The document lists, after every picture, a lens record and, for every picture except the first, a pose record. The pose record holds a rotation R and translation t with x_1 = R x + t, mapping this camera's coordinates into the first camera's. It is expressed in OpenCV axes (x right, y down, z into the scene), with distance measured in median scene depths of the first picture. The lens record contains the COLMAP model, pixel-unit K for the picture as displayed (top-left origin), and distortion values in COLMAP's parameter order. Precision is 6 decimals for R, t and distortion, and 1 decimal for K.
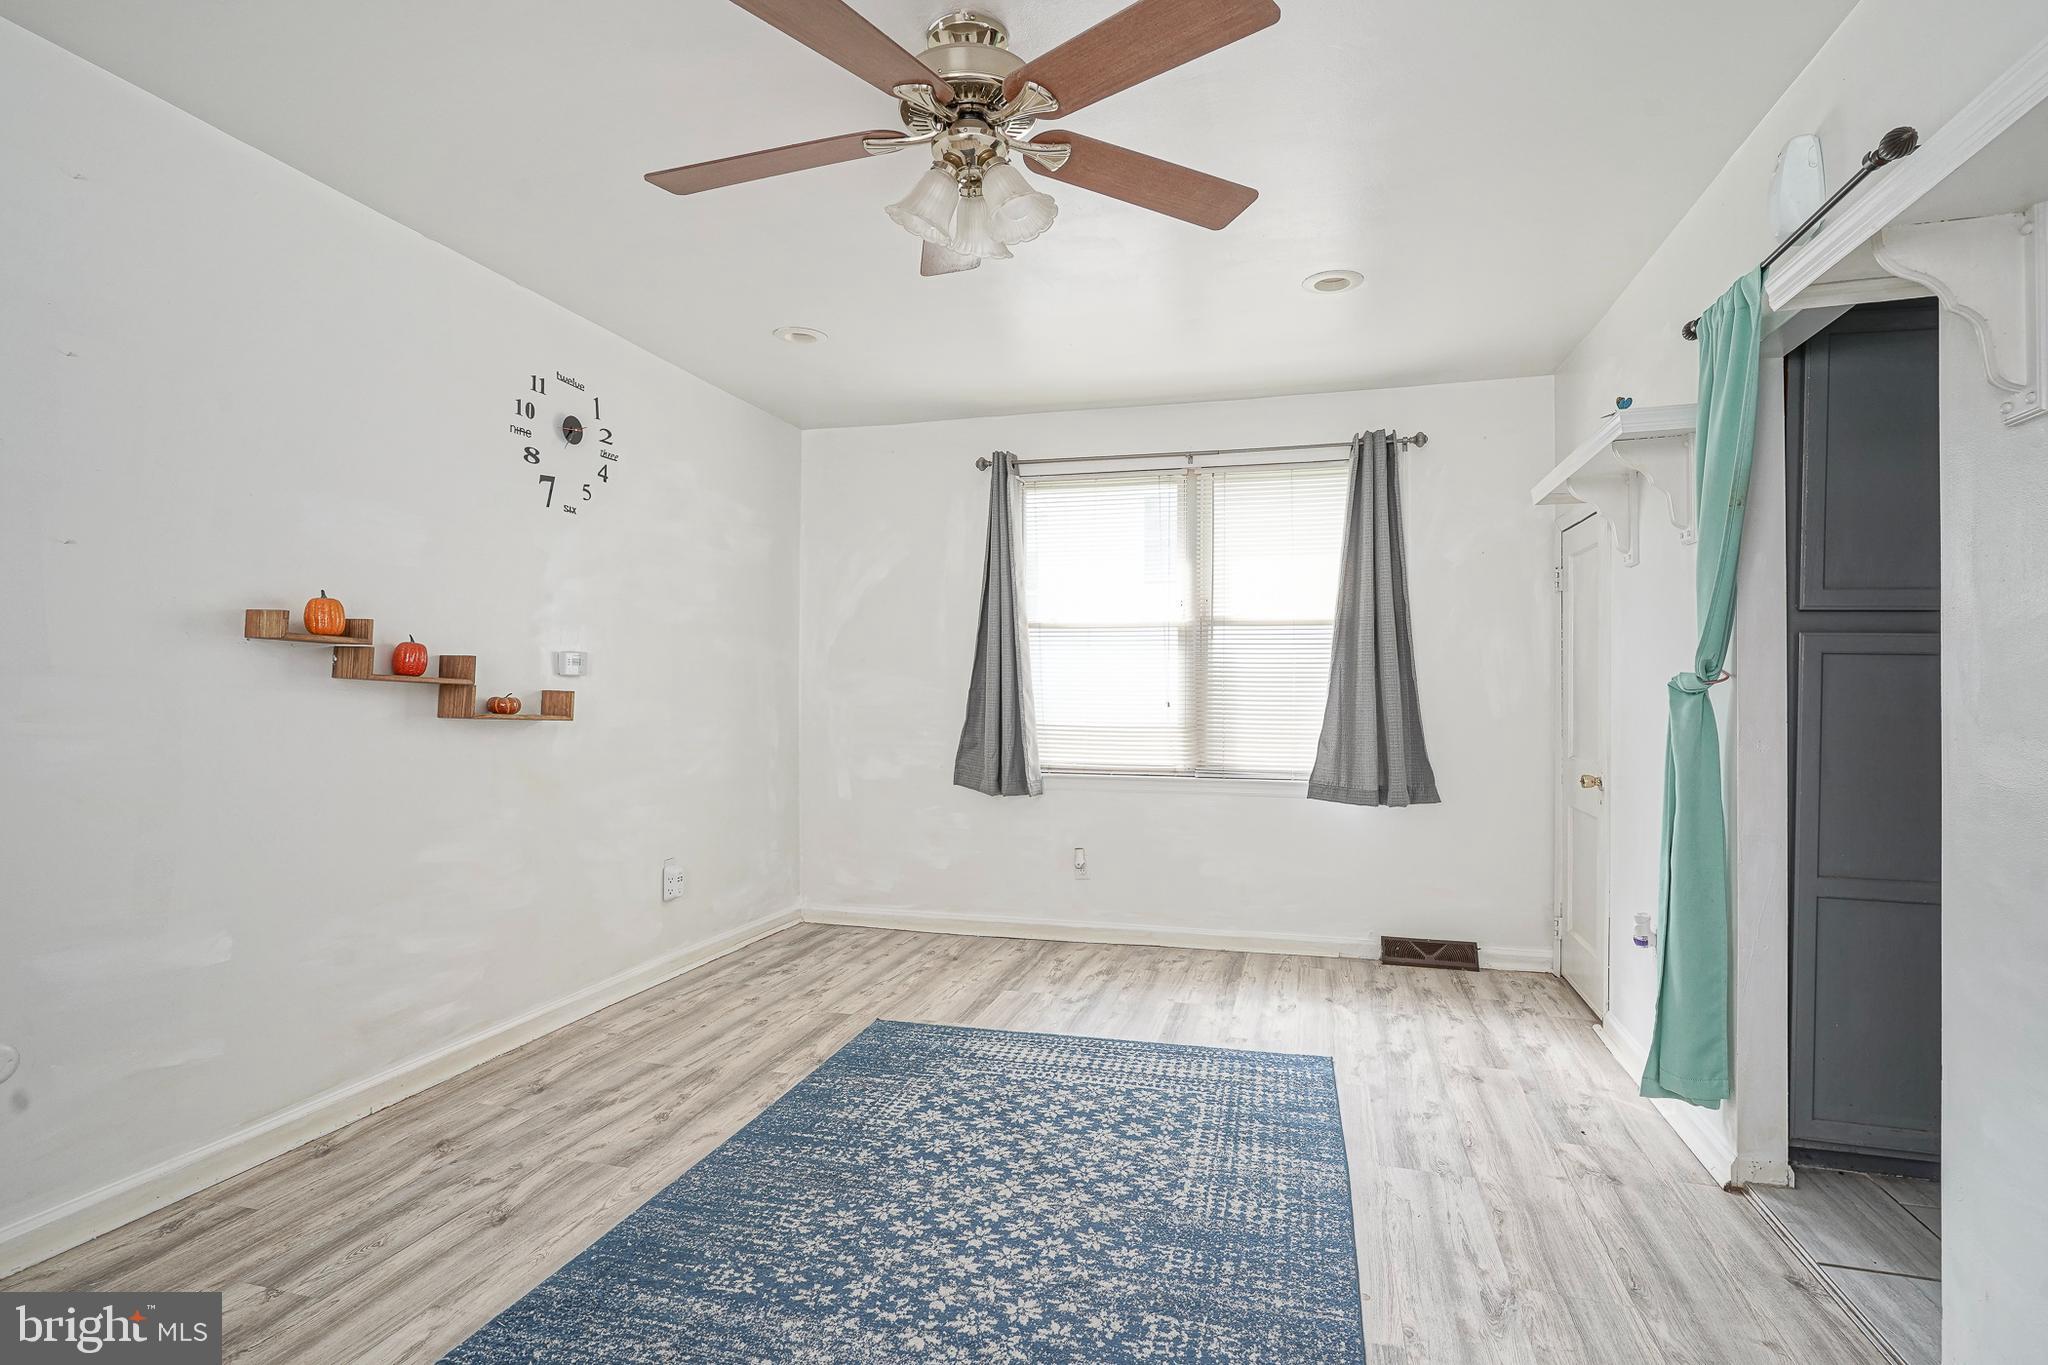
lens RADIAL K [[1037.6, 0, 1012.0], [0, 1037.6, 692.0], [0, 0, 1]] dist [-0.008634, 0.000730]
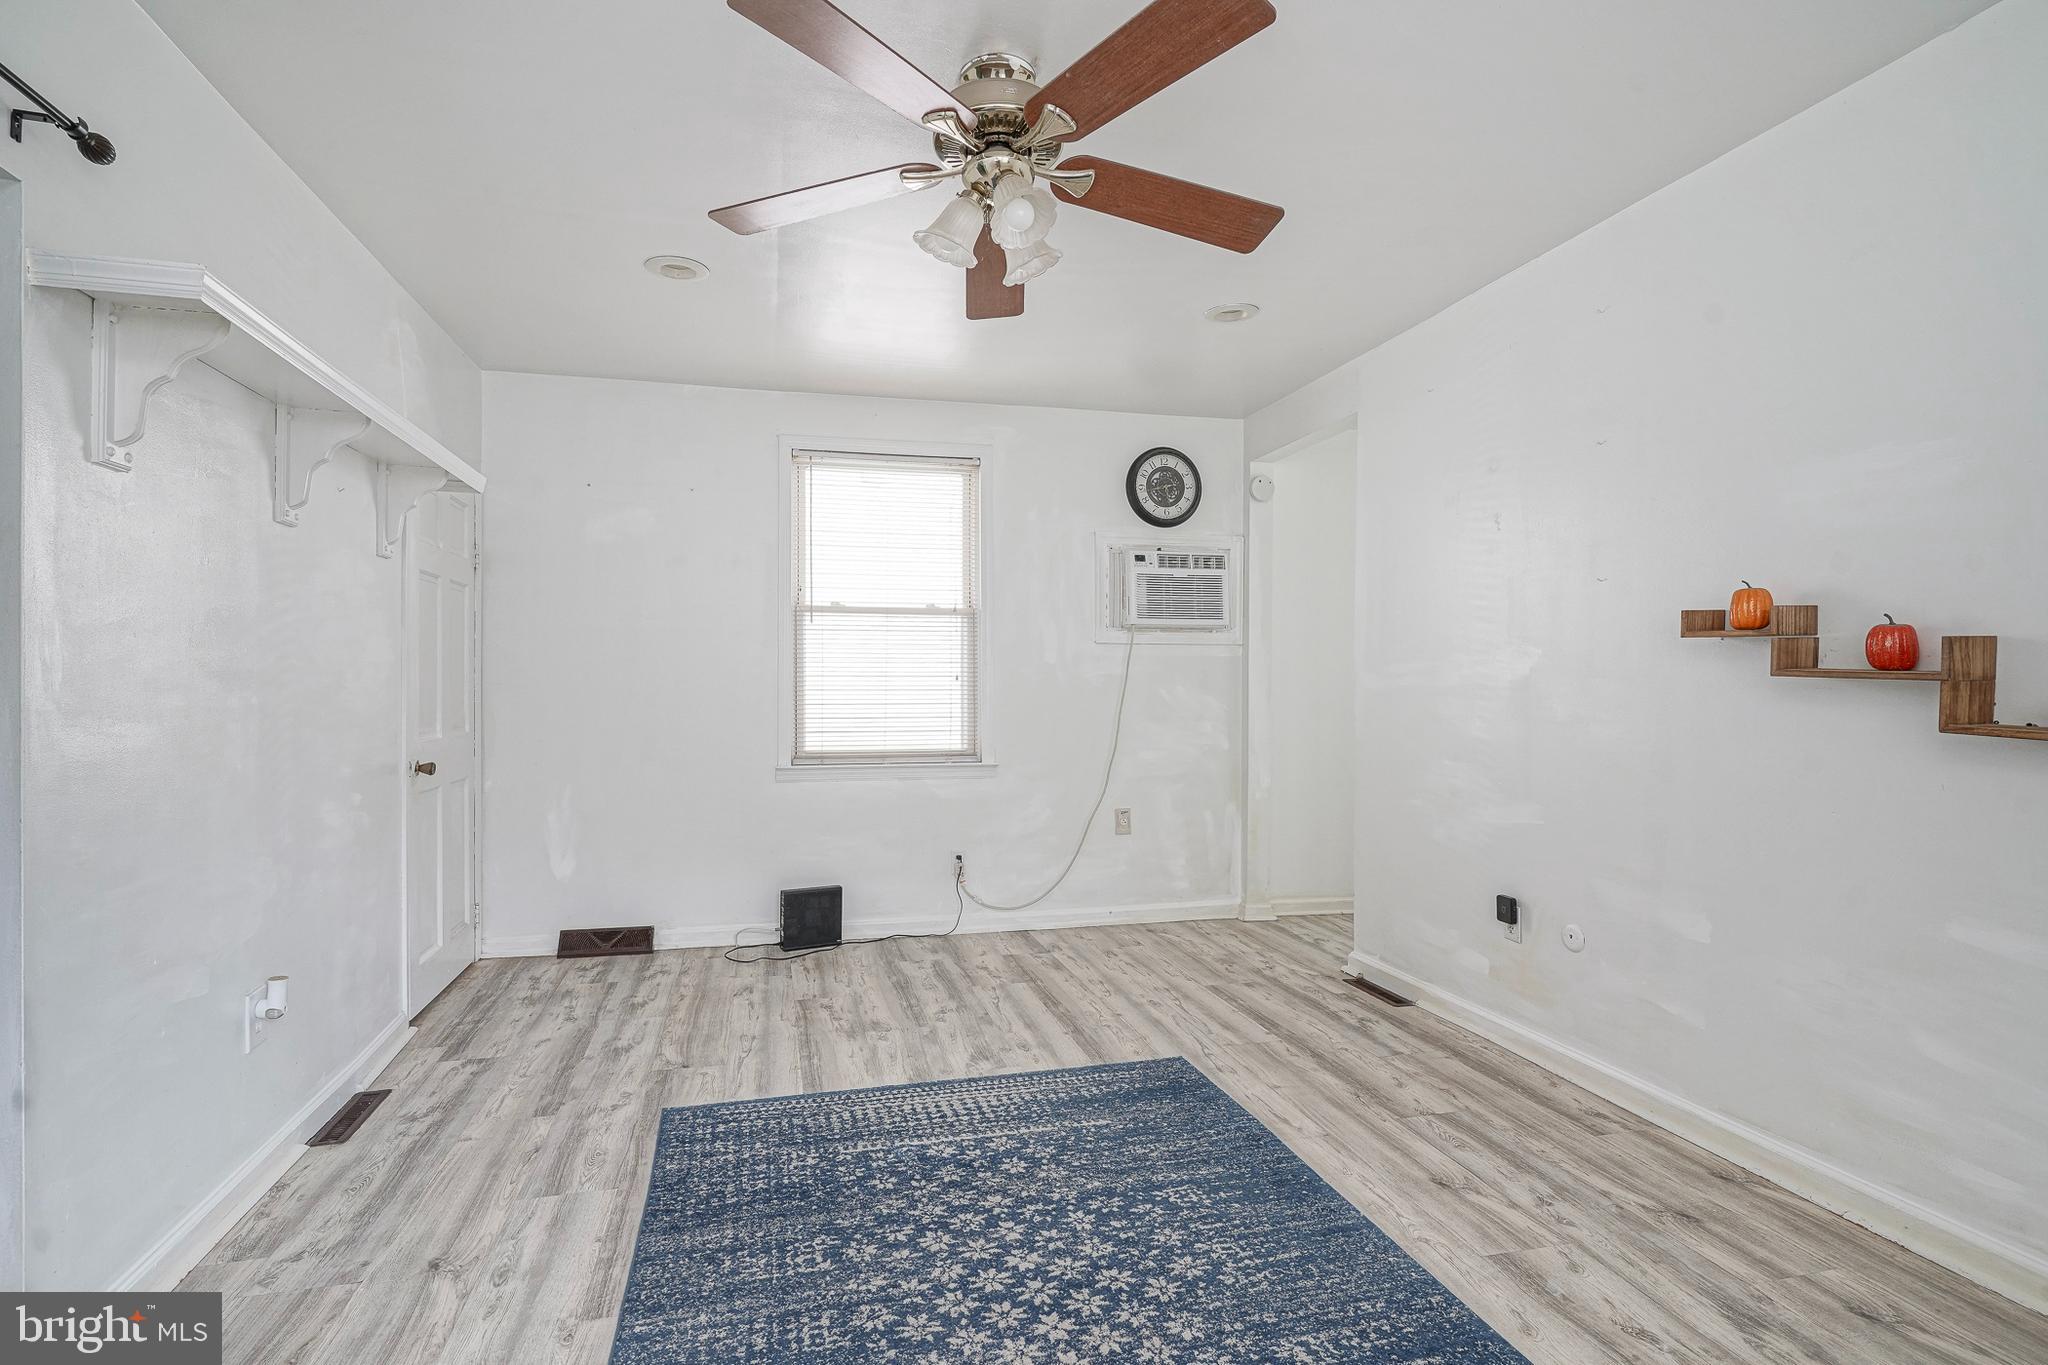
lens RADIAL K [[1045.4, 0, 1024.0], [0, 1045.4, 682.5], [0, 0, 1]] dist [-0.010345, 0.001883]
pose [[-0.866259, -0.006159, -0.499557, 0.447321], [-0.006410, 0.999979, -0.001212, -0.003168], [0.499554, 0.002152, -0.866280, 1.827644]]
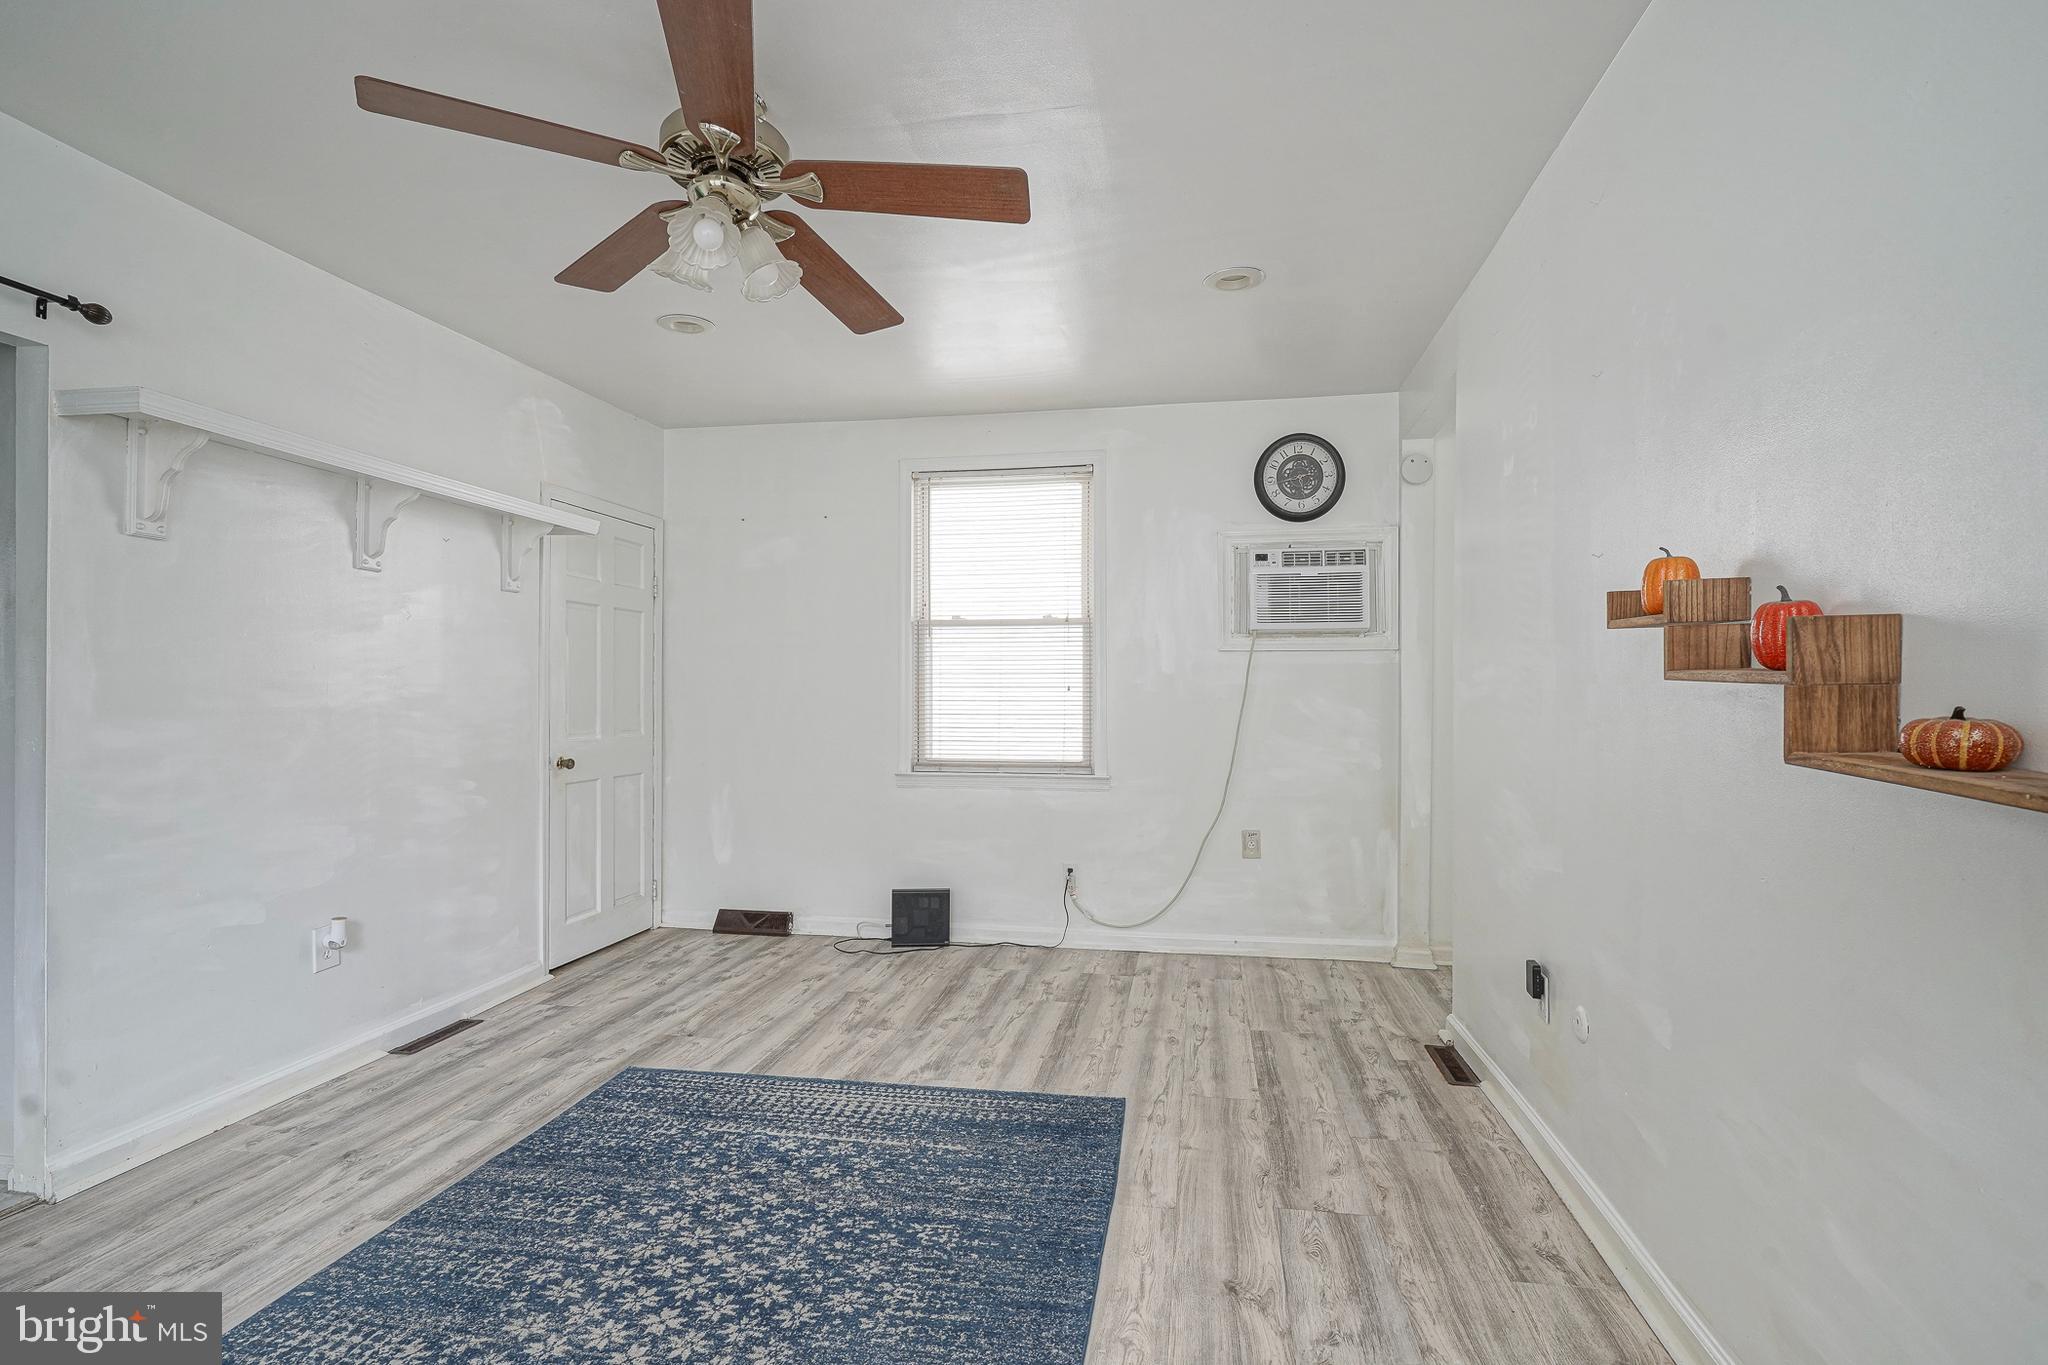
lens RADIAL K [[1037.6, 0, 1012.0], [0, 1037.6, 692.0], [0, 0, 1]] dist [-0.008634, 0.000730]
pose [[-0.995399, -0.007036, -0.095556, -0.229259], [-0.006875, 0.999974, -0.002011, -0.002360], [0.095568, -0.001345, -0.995422, 1.995432]]
